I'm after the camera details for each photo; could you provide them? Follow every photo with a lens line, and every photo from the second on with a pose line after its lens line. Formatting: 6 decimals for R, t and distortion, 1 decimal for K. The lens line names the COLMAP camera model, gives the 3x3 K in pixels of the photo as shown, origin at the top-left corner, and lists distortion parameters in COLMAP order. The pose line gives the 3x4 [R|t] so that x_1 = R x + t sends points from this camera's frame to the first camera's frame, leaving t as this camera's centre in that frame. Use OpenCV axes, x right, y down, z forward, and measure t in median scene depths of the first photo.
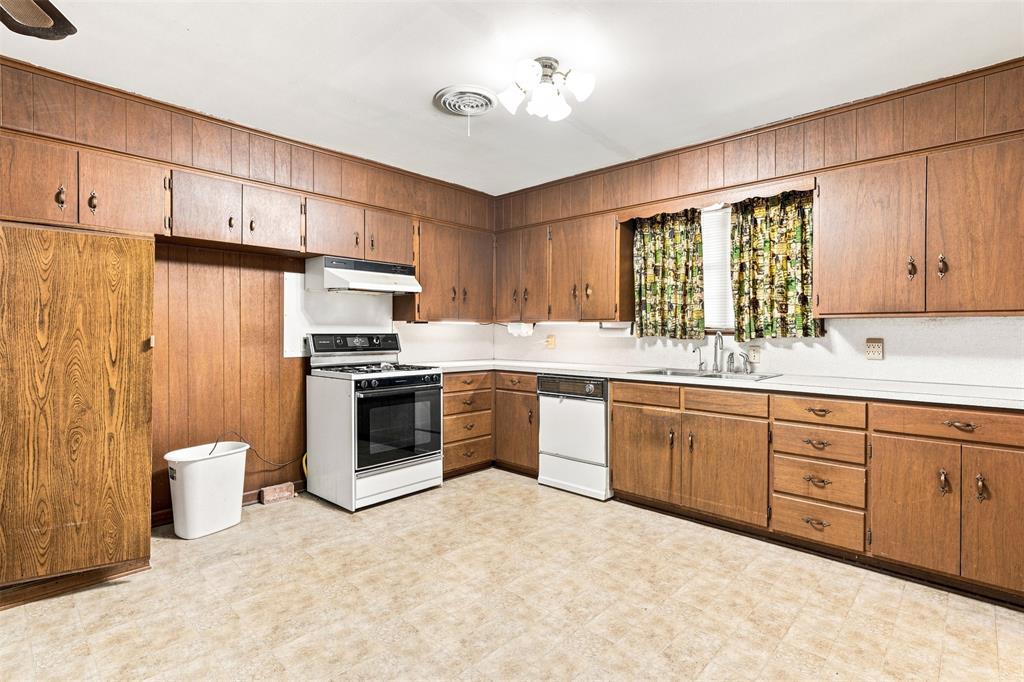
lens RADIAL K [[496.2, 0, 510.6], [0, 496.2, 336.6], [0, 0, 1]] dist [-0.021621, -0.000744]
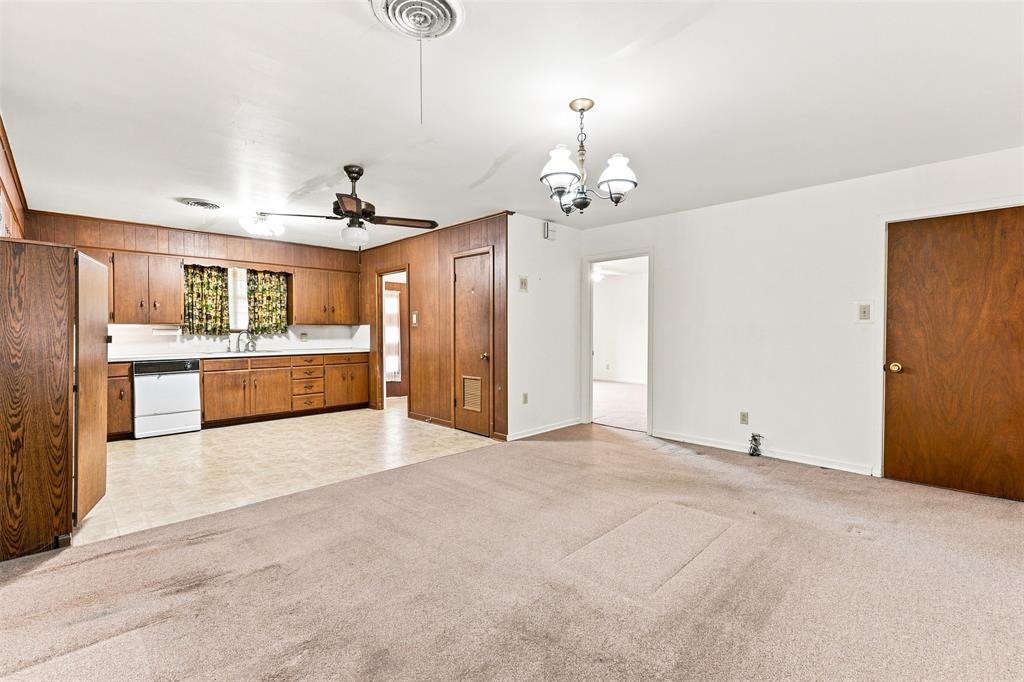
lens RADIAL K [[440.8, 0, 507.8], [0, 440.8, 336.1], [0, 0, 1]] dist [-0.000309, -0.001551]
pose [[0.010836, -0.018097, 0.999778, -1.402873], [0.007428, 0.999810, 0.018017, -0.014571], [-0.999914, 0.007231, 0.010969, -0.092175]]
